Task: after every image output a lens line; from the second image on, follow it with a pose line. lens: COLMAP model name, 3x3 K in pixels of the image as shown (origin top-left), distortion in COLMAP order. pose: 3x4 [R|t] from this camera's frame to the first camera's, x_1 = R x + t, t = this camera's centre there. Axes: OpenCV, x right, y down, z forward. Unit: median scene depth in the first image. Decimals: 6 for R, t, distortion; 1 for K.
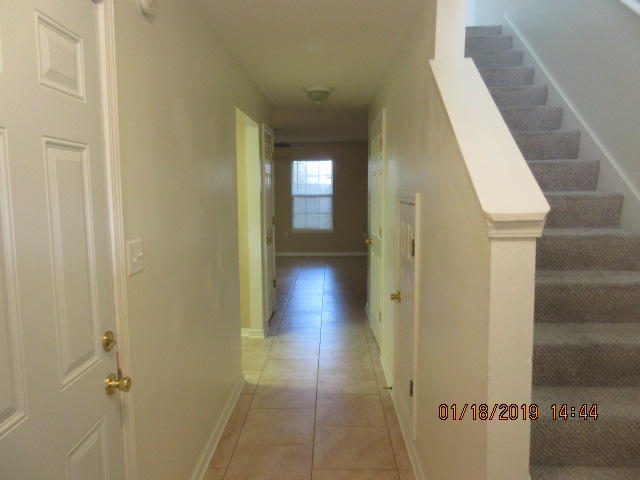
lens RADIAL K [[474.3, 0, 320.0], [0, 474.3, 240.0], [0, 0, 1]] dist [0.012056, 0.003420]
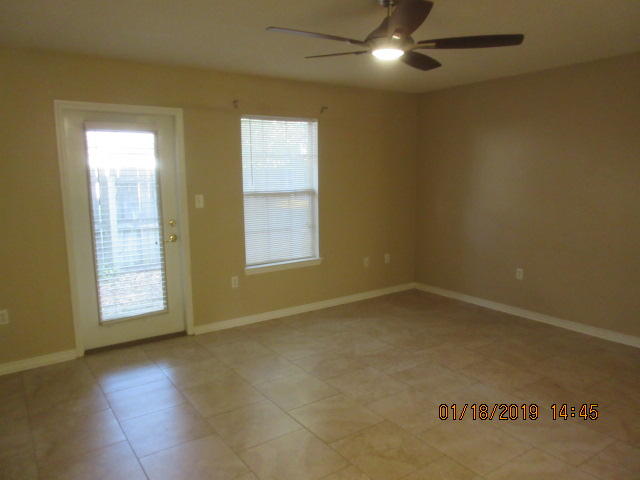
lens RADIAL K [[473.3, 0, 320.0], [0, 473.3, 240.0], [0, 0, 1]] dist [-0.004953, -0.001616]
pose [[0.807591, -0.083192, 0.583845, -0.489856], [0.067569, 0.996534, 0.048533, -0.122258], [-0.585859, 0.000255, 0.810413, 1.075067]]
